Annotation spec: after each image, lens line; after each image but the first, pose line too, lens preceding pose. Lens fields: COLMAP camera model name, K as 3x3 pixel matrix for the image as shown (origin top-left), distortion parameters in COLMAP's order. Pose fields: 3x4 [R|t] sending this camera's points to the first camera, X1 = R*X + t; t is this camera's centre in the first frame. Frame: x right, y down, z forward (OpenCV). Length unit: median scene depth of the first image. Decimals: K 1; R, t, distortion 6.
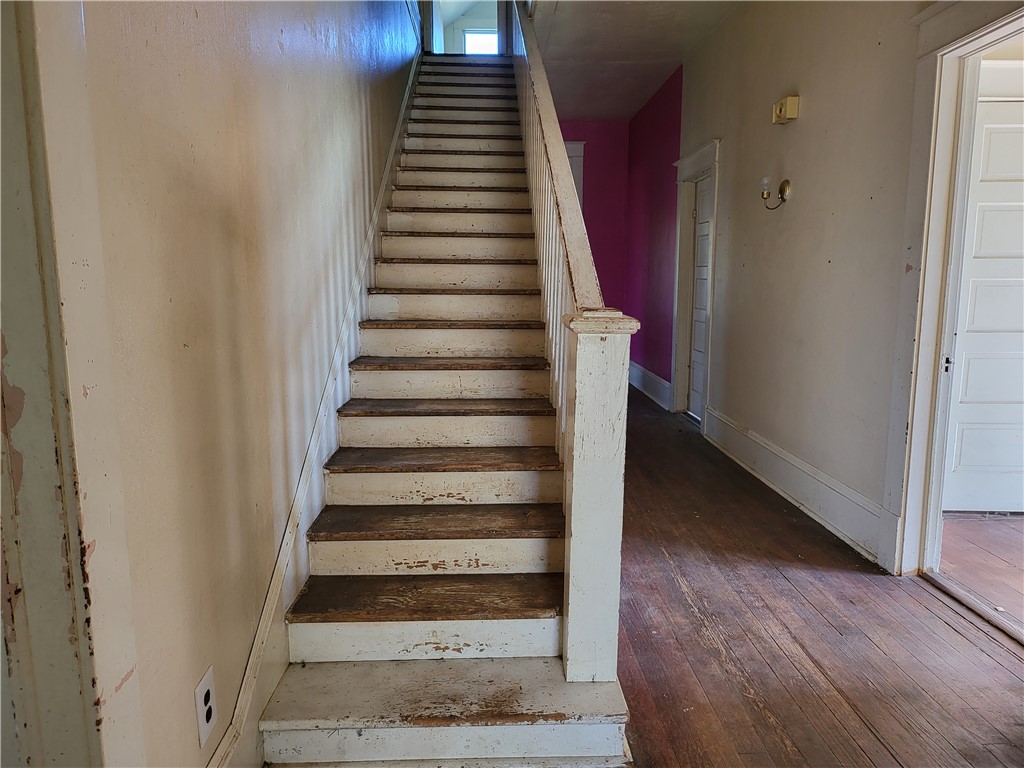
lens RADIAL K [[721.5, 0, 513.5], [0, 721.5, 389.2], [0, 0, 1]] dist [0.080177, -0.090463]
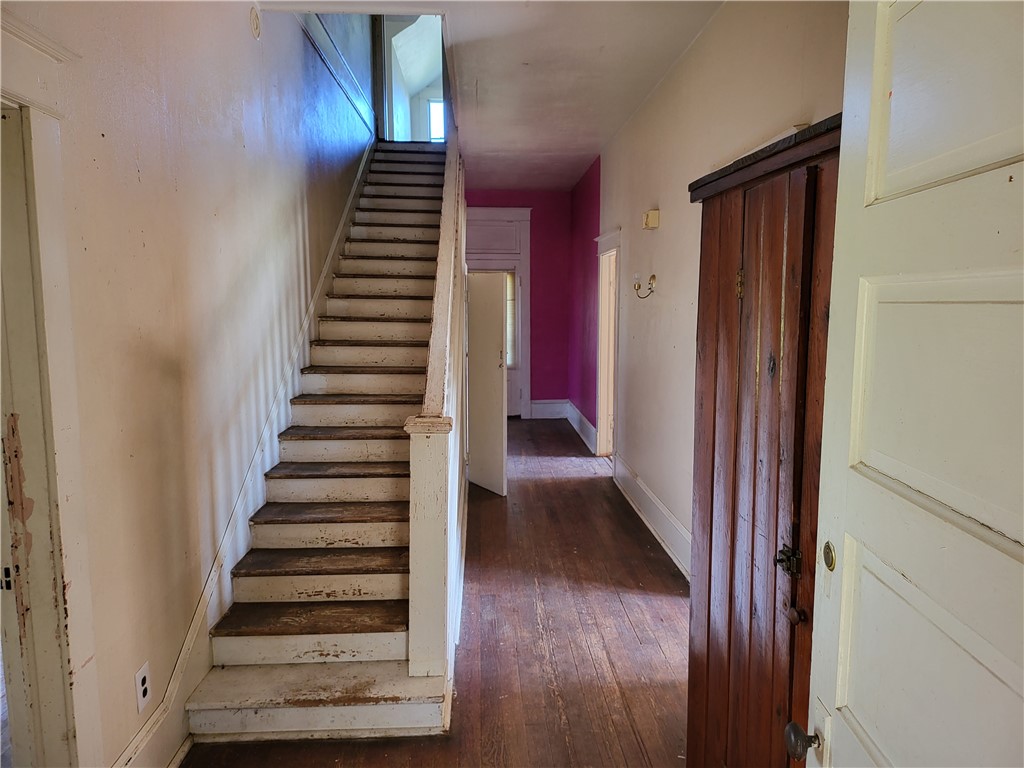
lens RADIAL K [[721.5, 0, 513.5], [0, 721.5, 389.2], [0, 0, 1]] dist [0.080177, -0.090463]
pose [[0.999925, -0.001714, 0.012127, 0.215166], [0.002159, 0.999320, -0.036820, -0.085195], [-0.012056, 0.036843, 0.999248, -0.361667]]
